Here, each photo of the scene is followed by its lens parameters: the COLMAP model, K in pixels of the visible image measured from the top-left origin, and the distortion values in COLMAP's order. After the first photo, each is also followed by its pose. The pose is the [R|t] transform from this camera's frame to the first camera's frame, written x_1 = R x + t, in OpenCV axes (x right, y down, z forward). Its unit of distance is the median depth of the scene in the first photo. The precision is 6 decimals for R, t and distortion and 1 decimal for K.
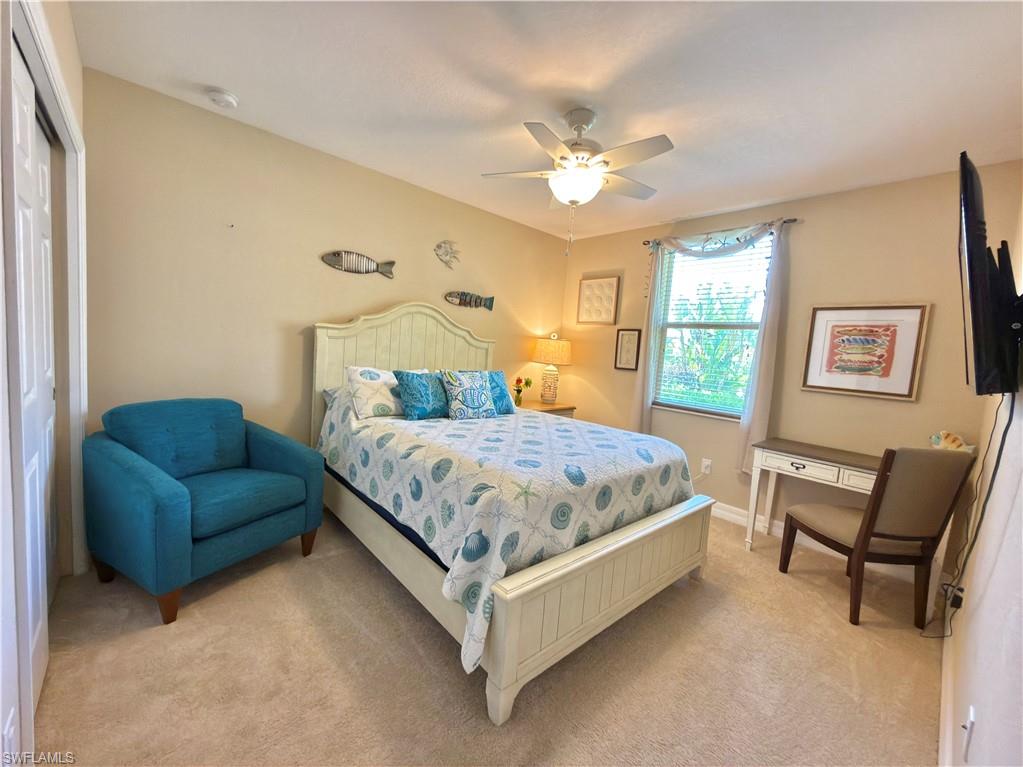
lens RADIAL K [[410.4, 0, 510.4], [0, 410.4, 382.7], [0, 0, 1]] dist [0.002117, -0.000192]
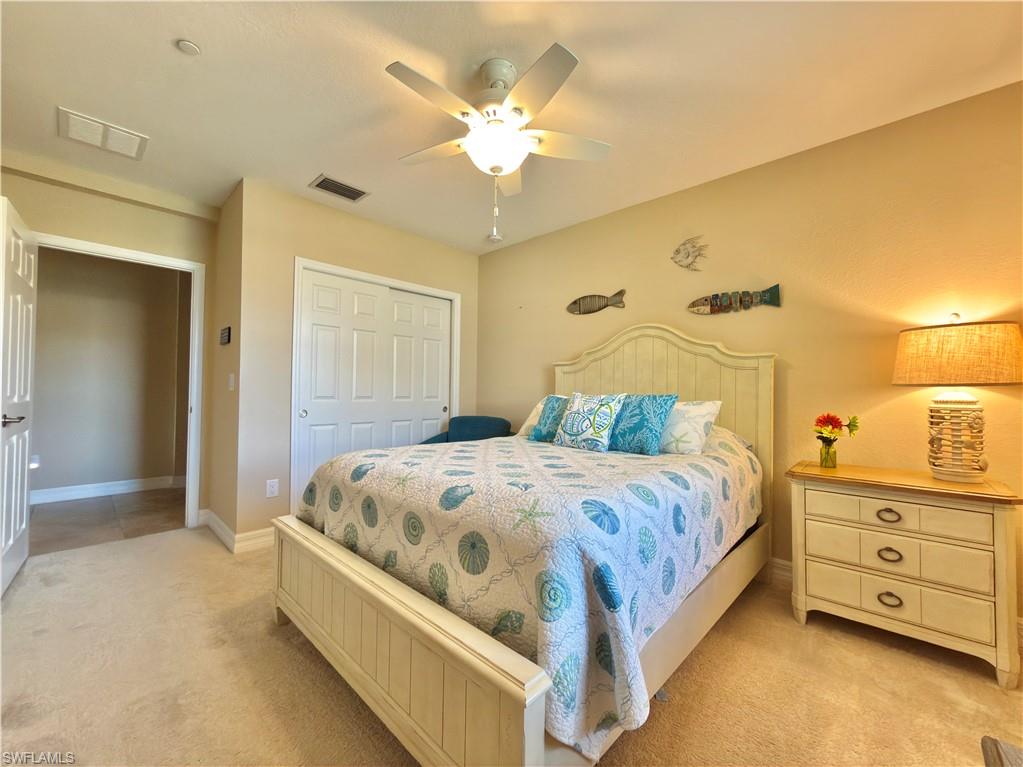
lens RADIAL K [[410.4, 0, 510.3], [0, 410.4, 383.4], [0, 0, 1]] dist [0.002117, -0.000192]
pose [[0.082236, -0.094400, -0.992132, 0.610621], [-0.088993, 0.990831, -0.101653, 0.044638], [0.992632, 0.096653, 0.073081, 0.655167]]
